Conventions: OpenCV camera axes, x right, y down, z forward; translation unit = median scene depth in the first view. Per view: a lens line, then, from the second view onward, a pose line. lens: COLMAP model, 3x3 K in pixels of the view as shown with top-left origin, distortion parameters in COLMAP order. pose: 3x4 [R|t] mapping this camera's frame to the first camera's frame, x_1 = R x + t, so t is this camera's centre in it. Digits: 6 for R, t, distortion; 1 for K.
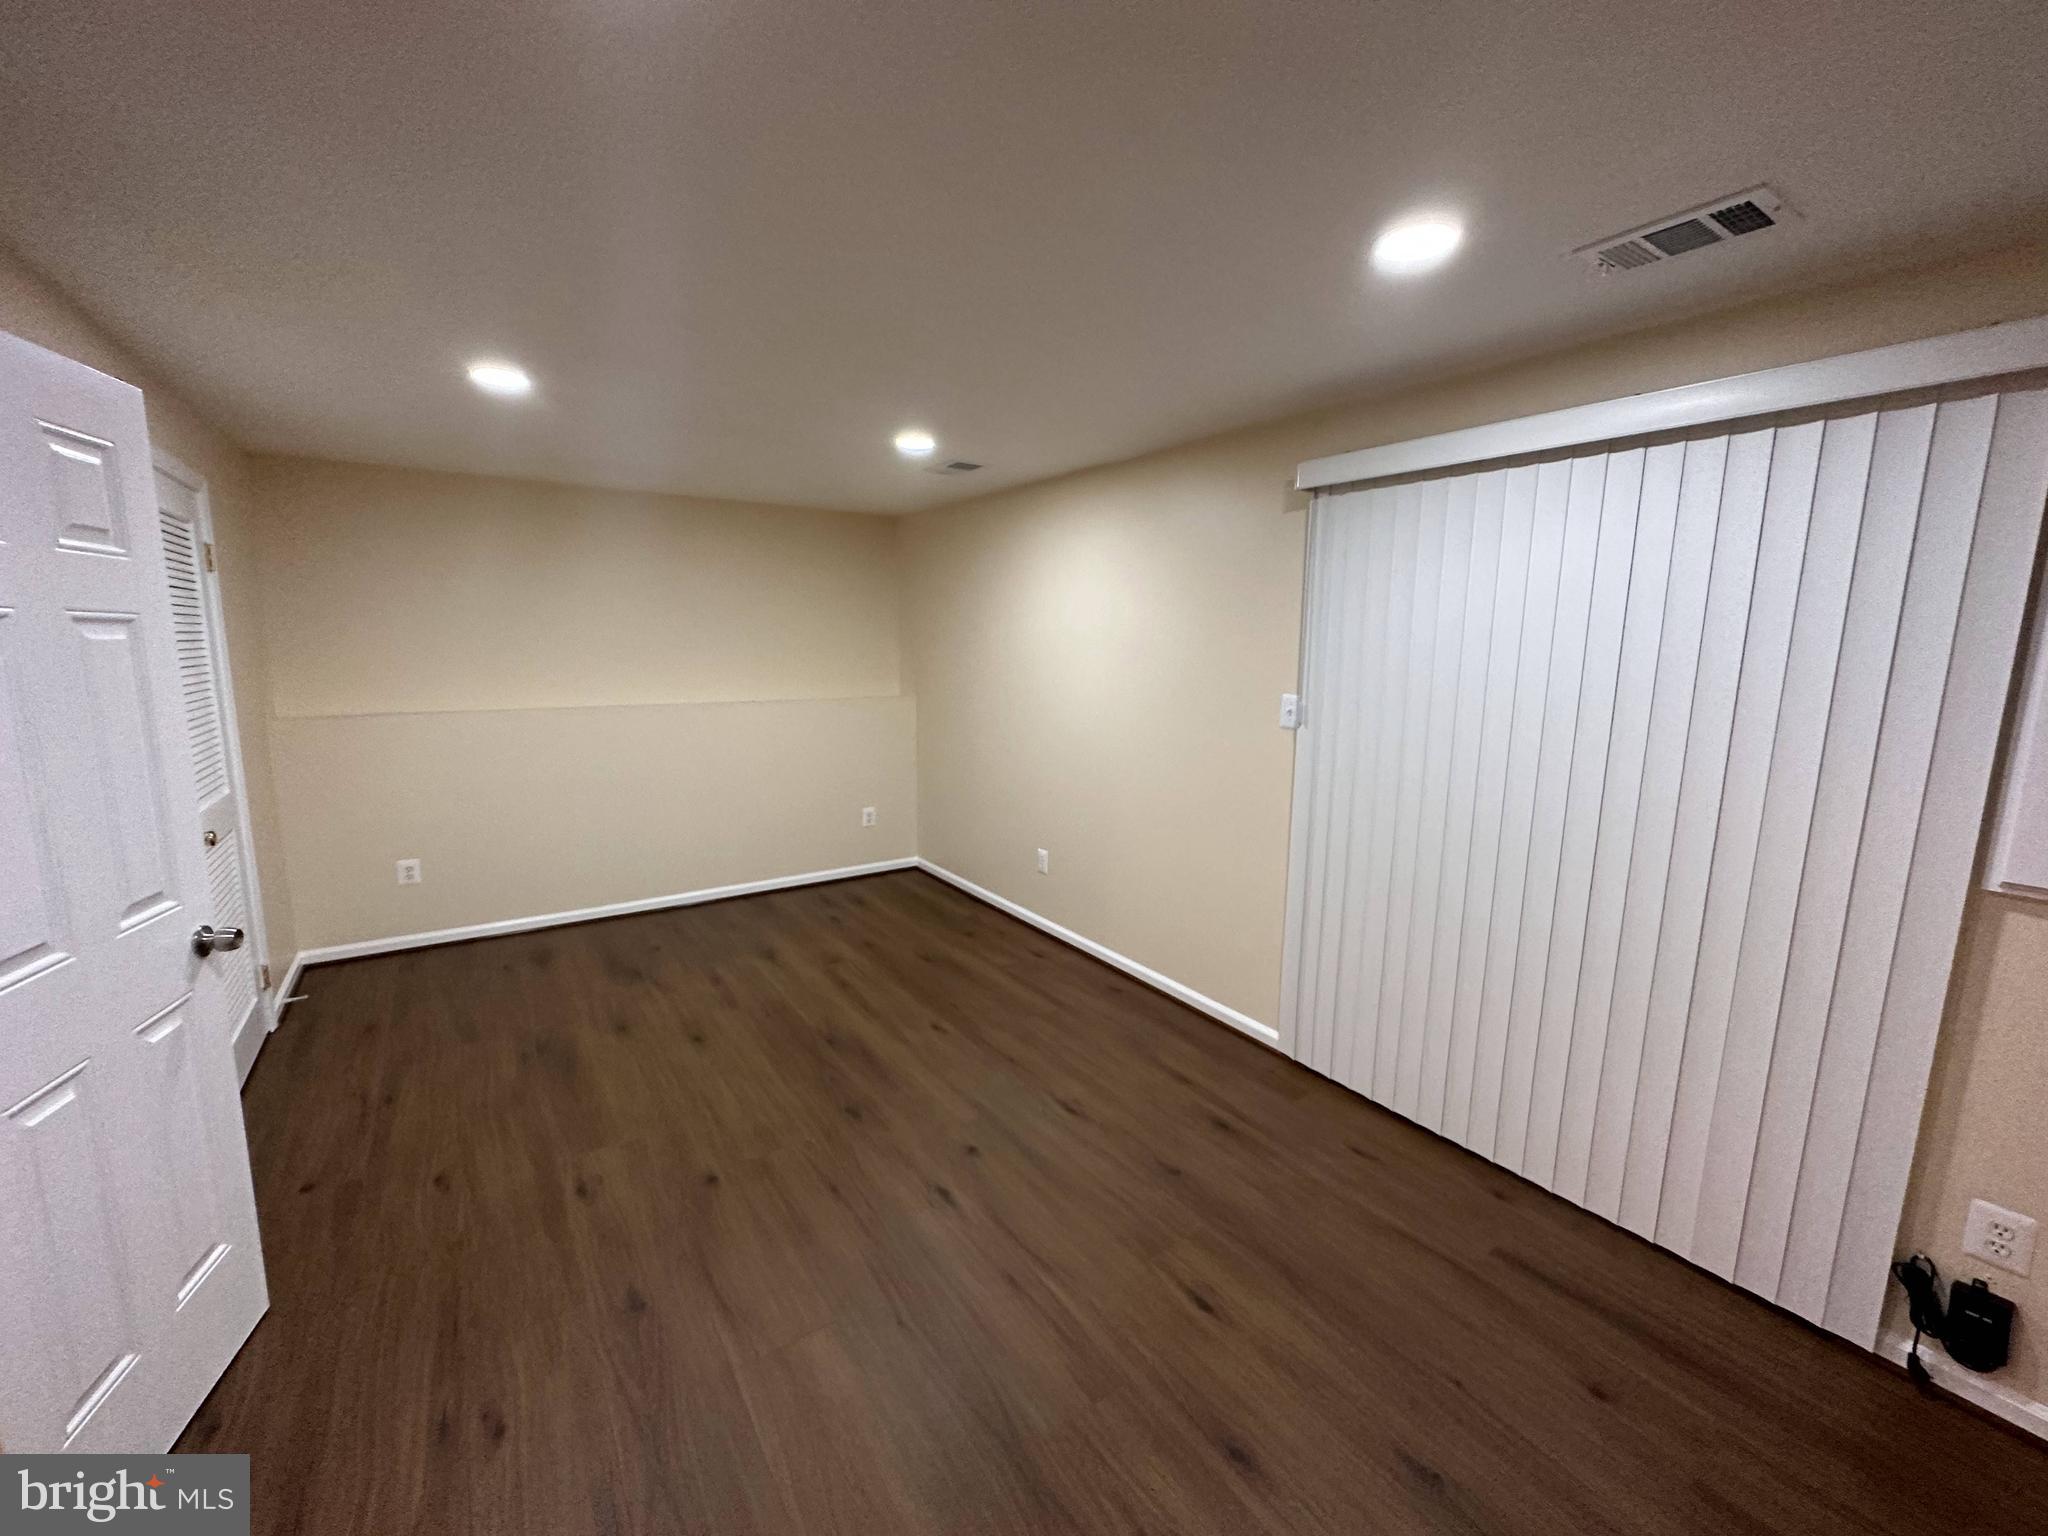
lens RADIAL K [[813.4, 0, 1024.4], [0, 813.4, 764.1], [0, 0, 1]] dist [0.016258, -0.000465]
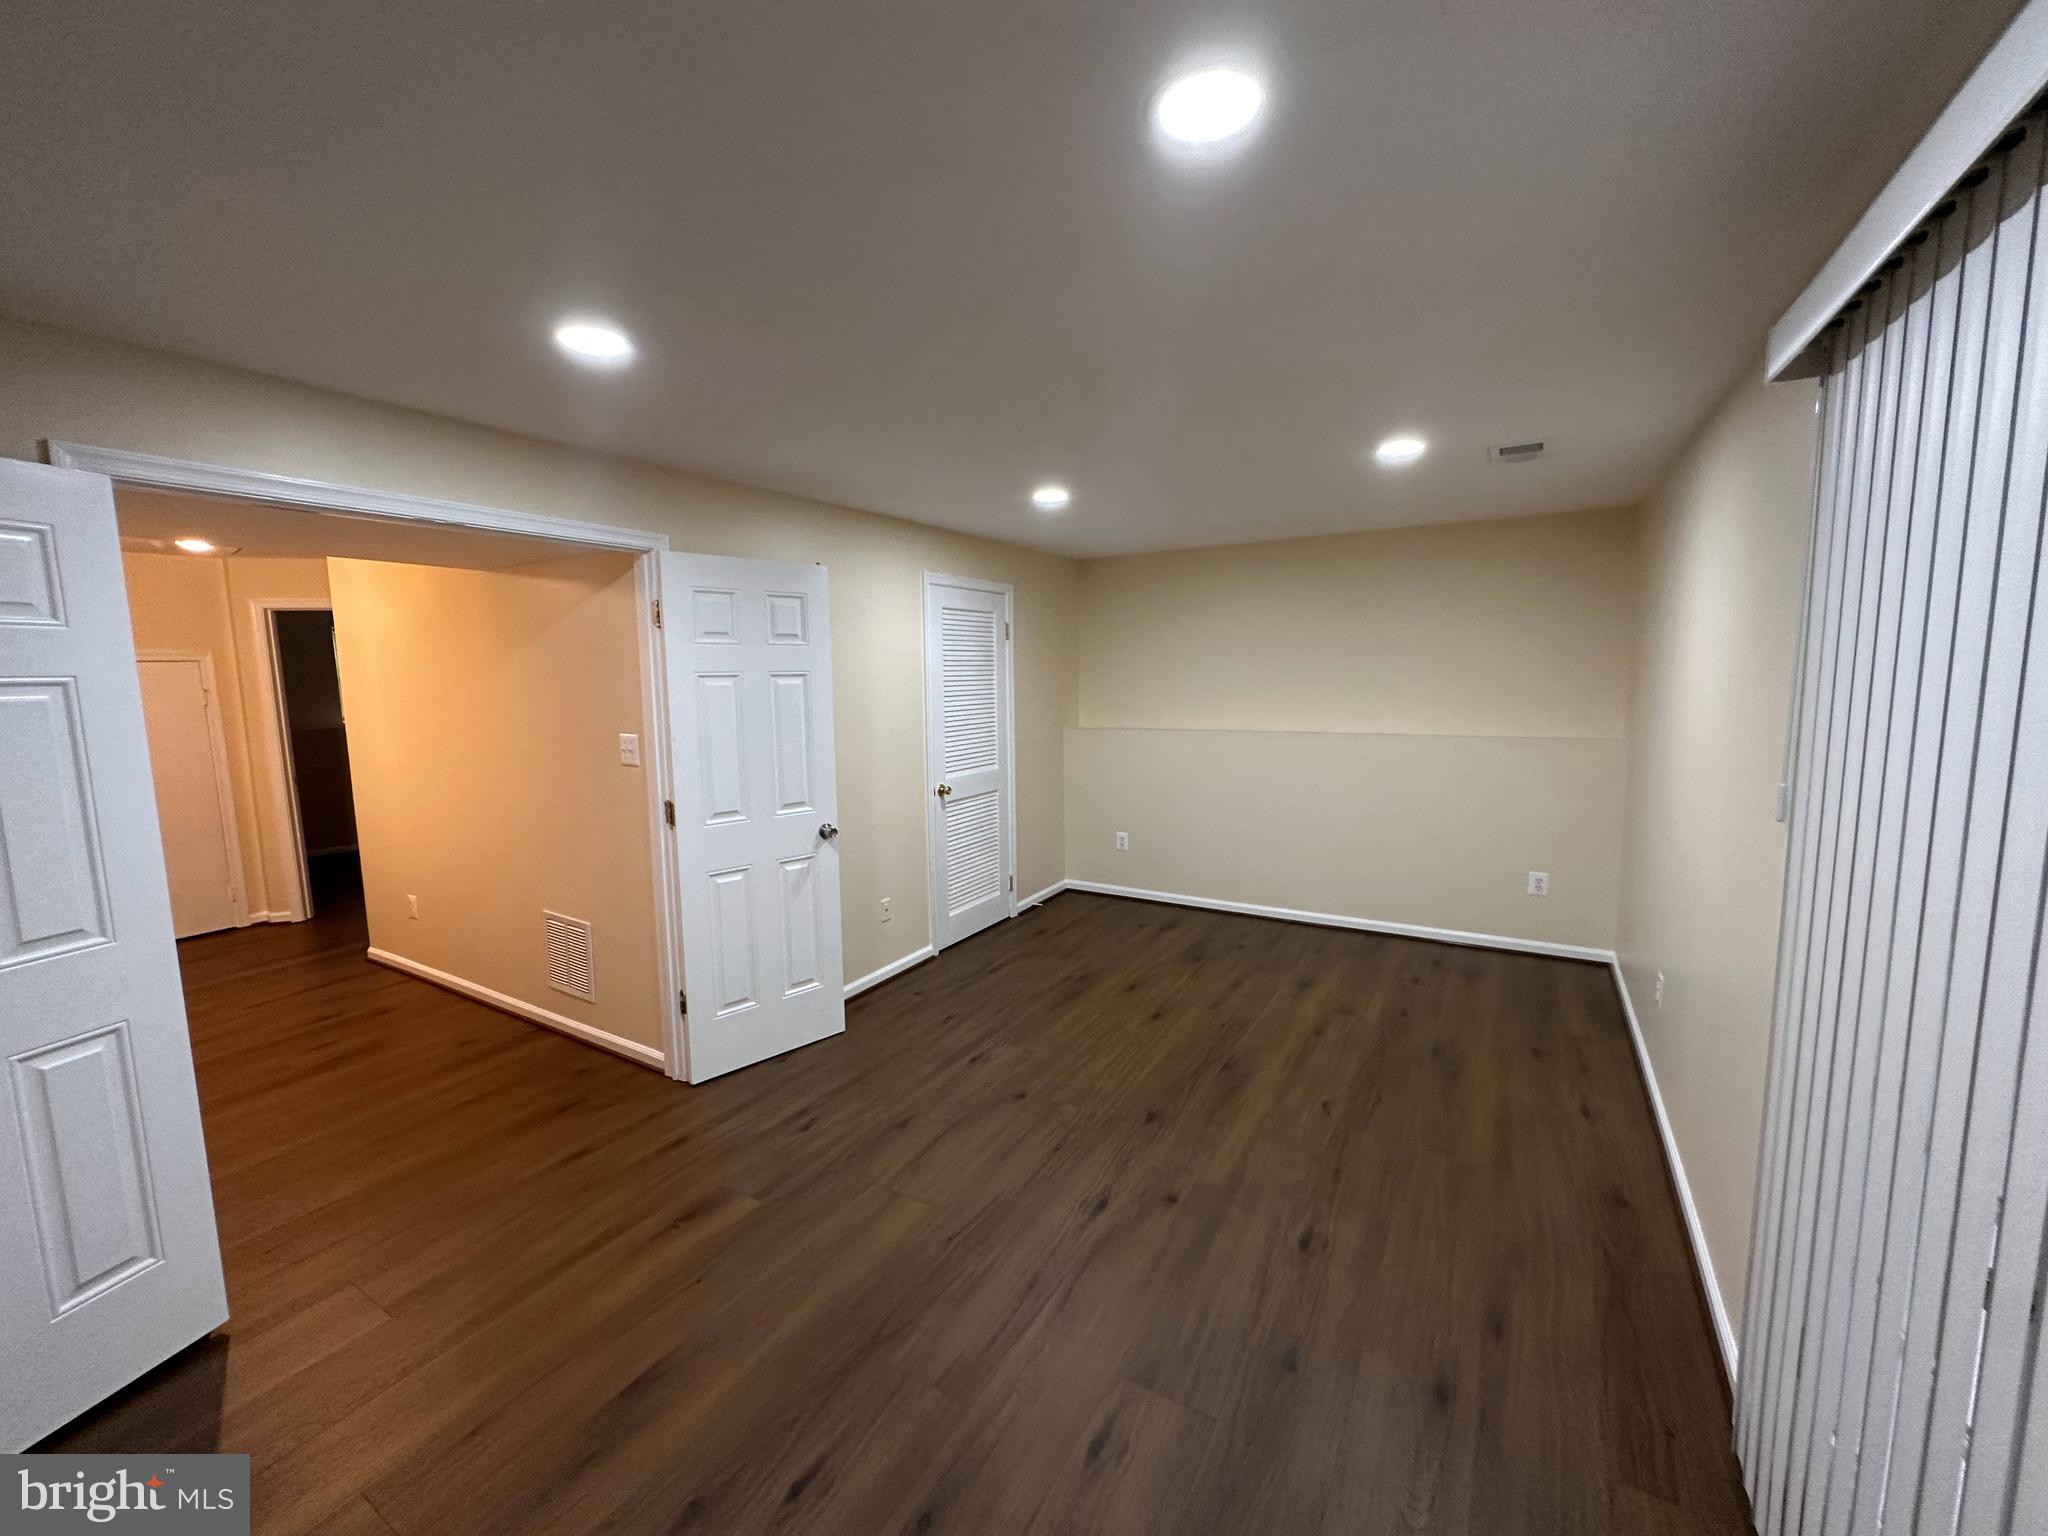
lens RADIAL K [[813.4, 0, 1022.7], [0, 813.4, 771.6], [0, 0, 1]] dist [0.016258, -0.000465]
pose [[0.427474, 0.094622, -0.899062, 0.535066], [-0.115672, 0.992058, 0.049411, -0.045749], [0.896597, 0.082875, 0.435024, 0.297202]]
